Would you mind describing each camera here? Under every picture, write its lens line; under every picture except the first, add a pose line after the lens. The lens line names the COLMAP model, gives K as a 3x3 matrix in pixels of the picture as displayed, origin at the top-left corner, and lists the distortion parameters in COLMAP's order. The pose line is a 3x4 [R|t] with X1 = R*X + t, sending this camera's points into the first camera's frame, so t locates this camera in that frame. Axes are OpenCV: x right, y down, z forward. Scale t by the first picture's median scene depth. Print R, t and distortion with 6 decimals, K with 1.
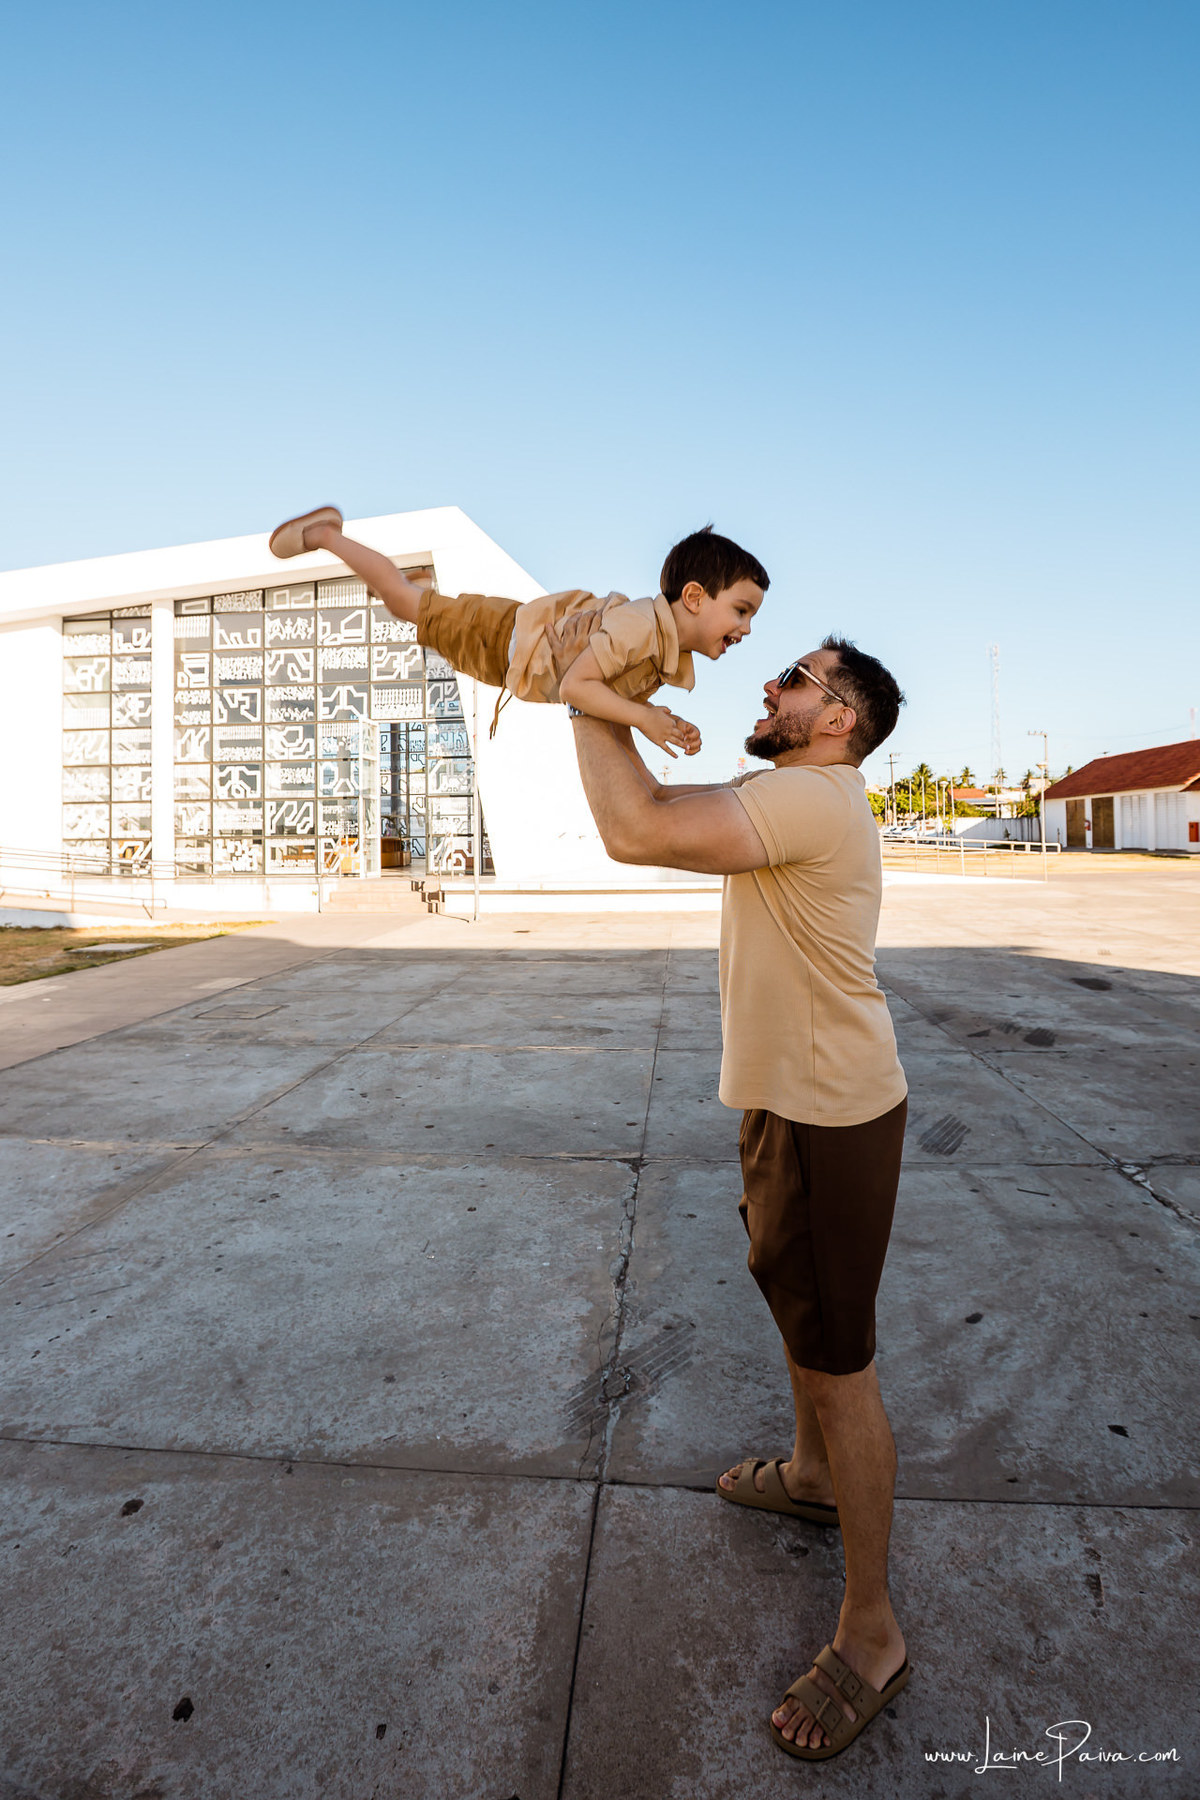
lens RADIAL K [[952.2, 0, 590.5], [0, 952.2, 834.7], [0, 0, 1]] dist [-0.042858, 0.011390]
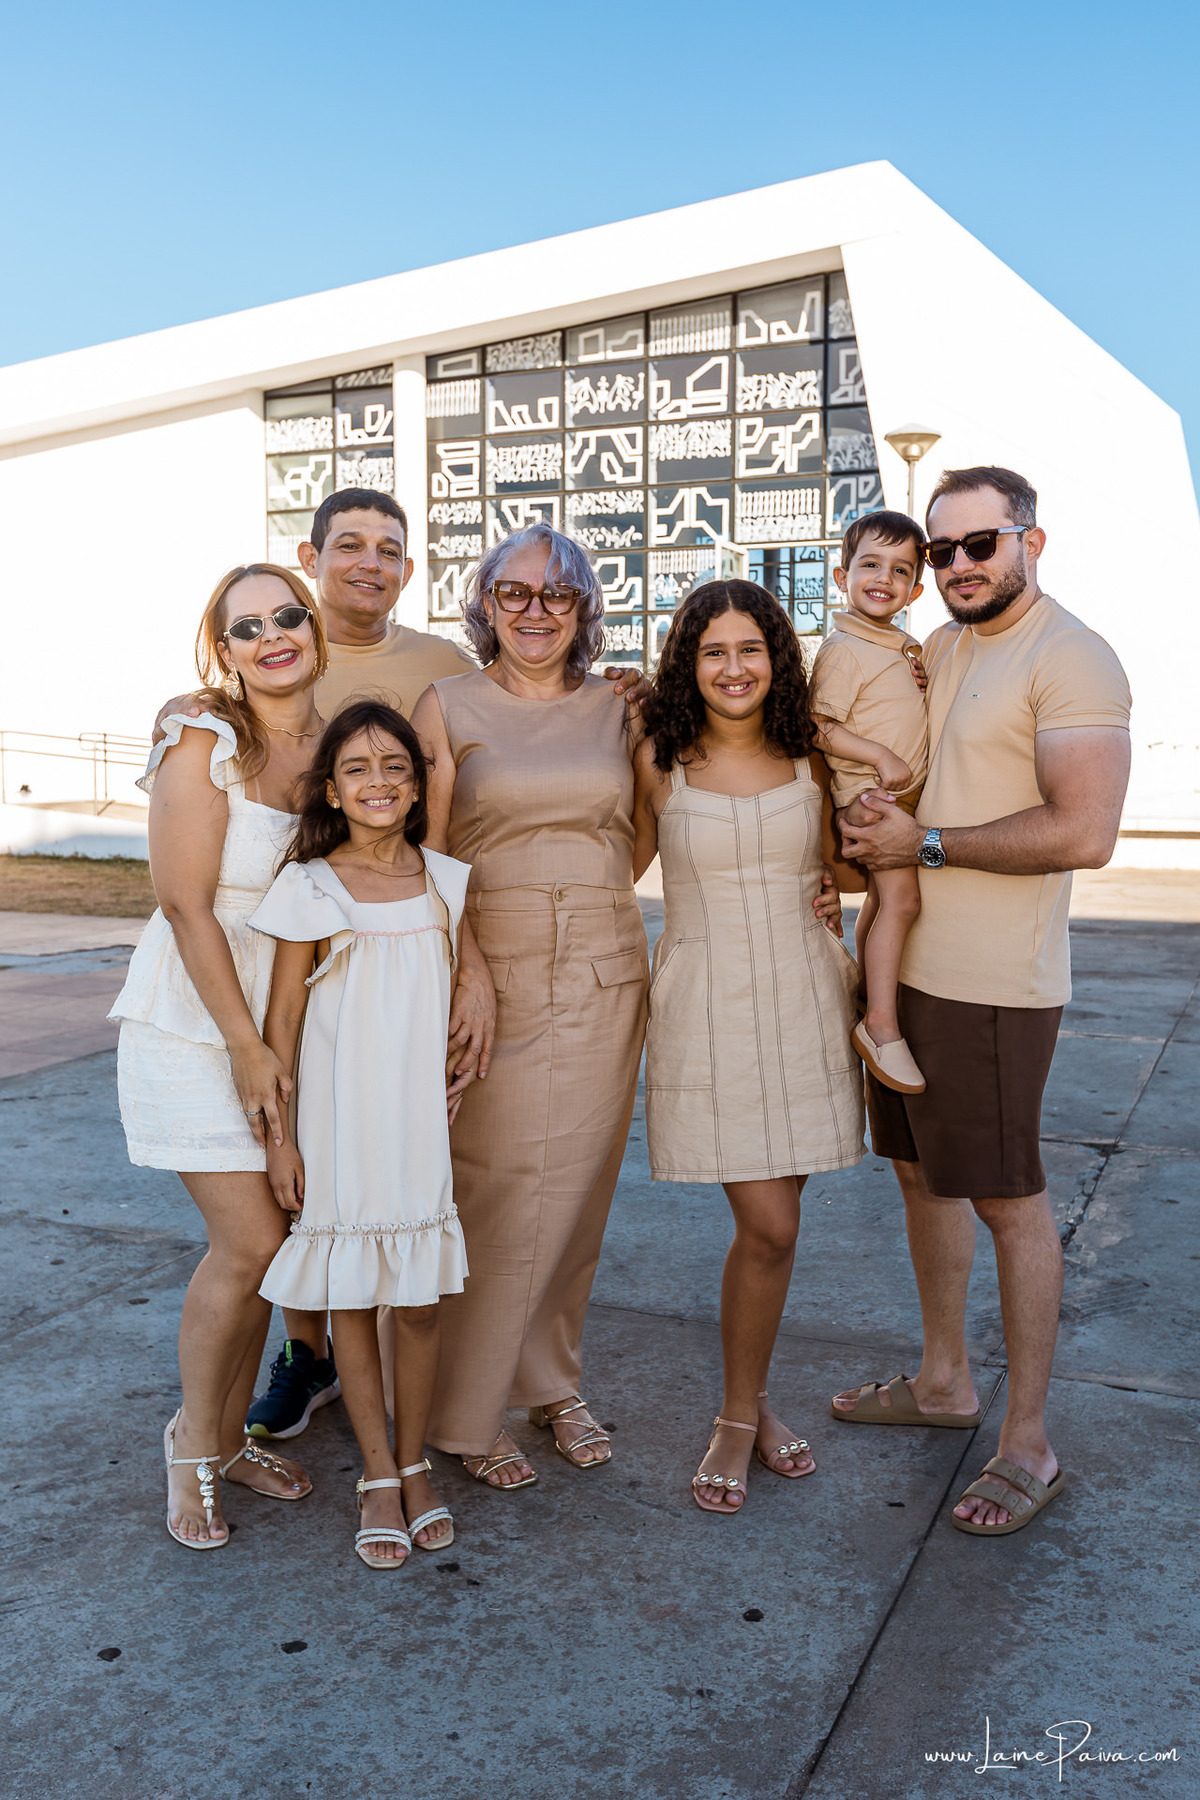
lens RADIAL K [[1685.5, 0, 595.1], [0, 1685.5, 897.5], [0, 0, 1]] dist [-0.005330, 0.000000]
pose [[0.954524, 0.037599, -0.295754, 0.034353], [-0.011434, 0.995902, 0.089708, 0.029468], [0.297915, -0.082247, 0.951043, -0.239451]]
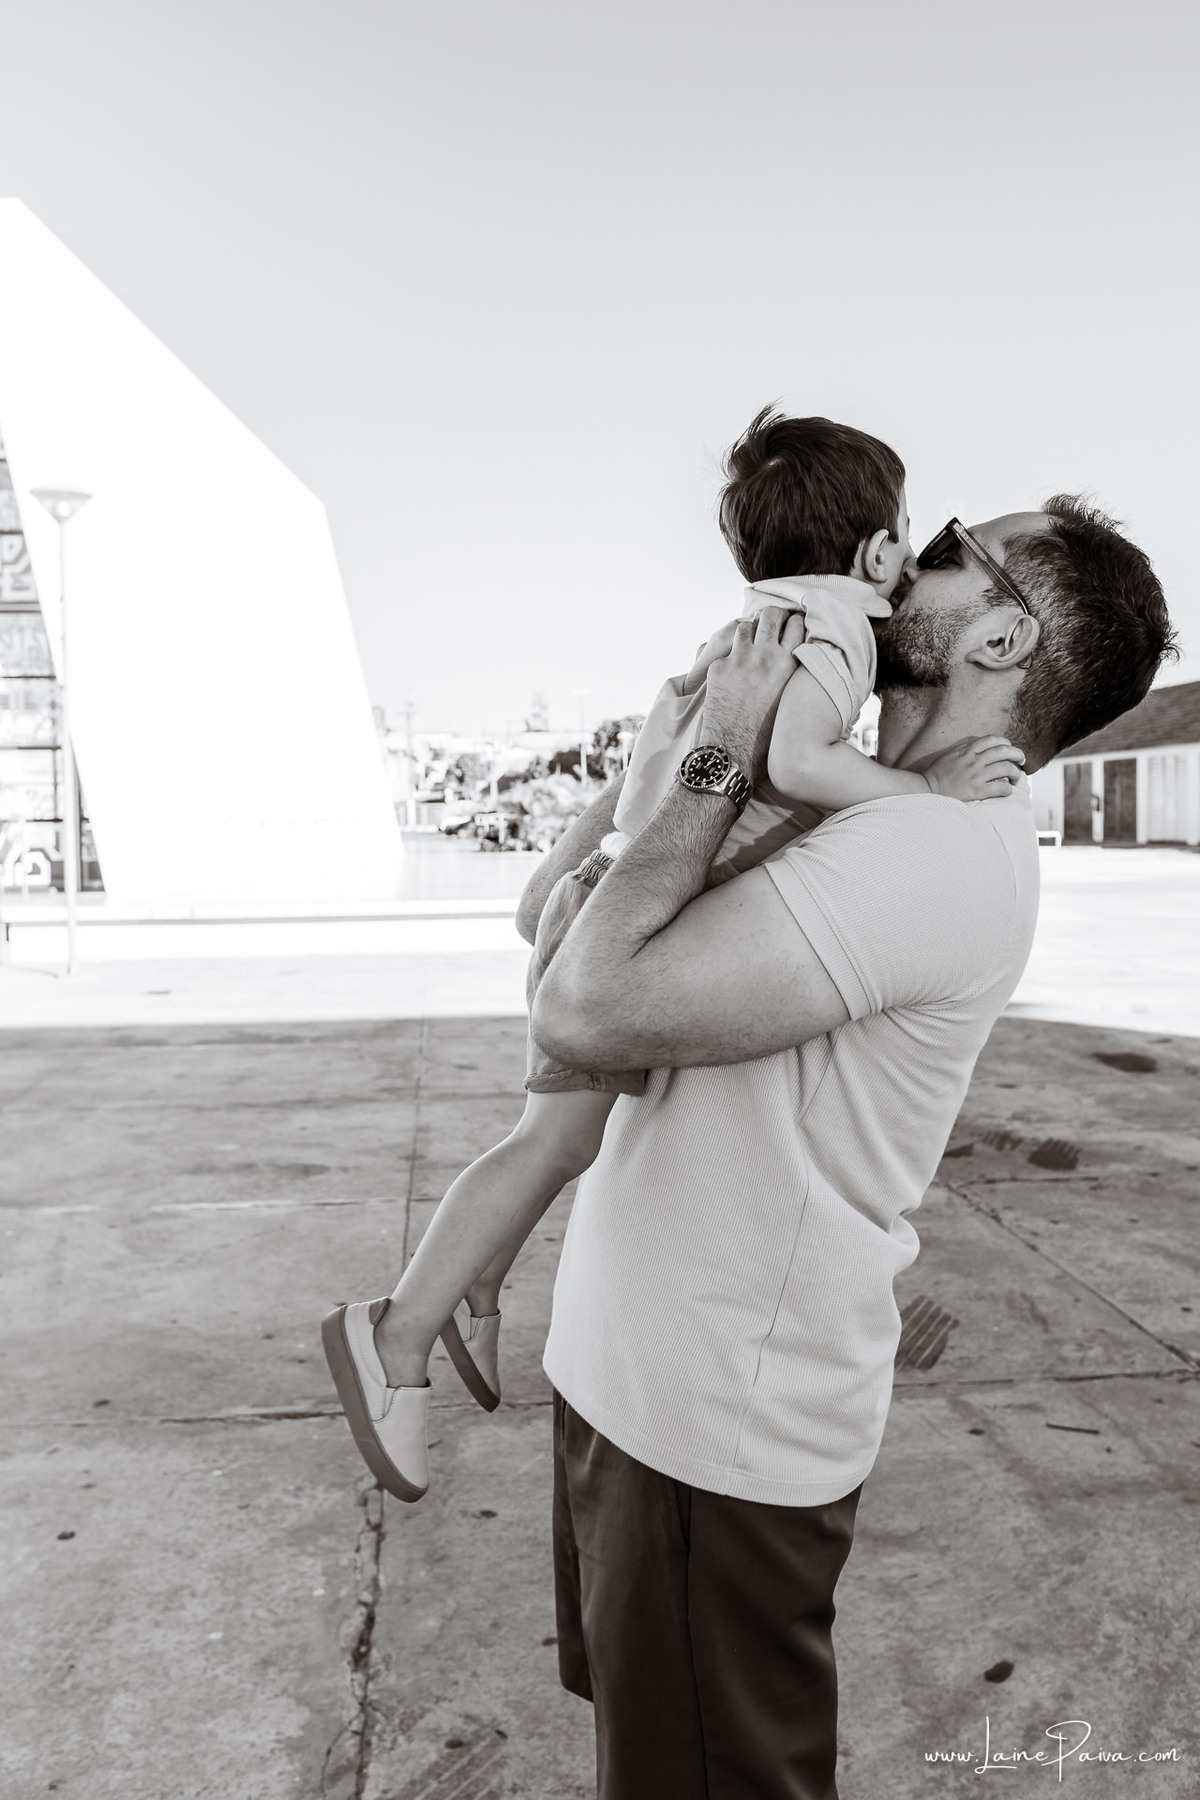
lens RADIAL K [[1623.9, 0, 593.6], [0, 1623.9, 912.1], [0, 0, 1]] dist [0.010638, -0.030356]
pose [[0.981663, -0.011215, 0.190294, -0.004534], [0.000447, 0.998400, 0.056538, 0.002965], [-0.190624, -0.055416, 0.980098, 0.056160]]
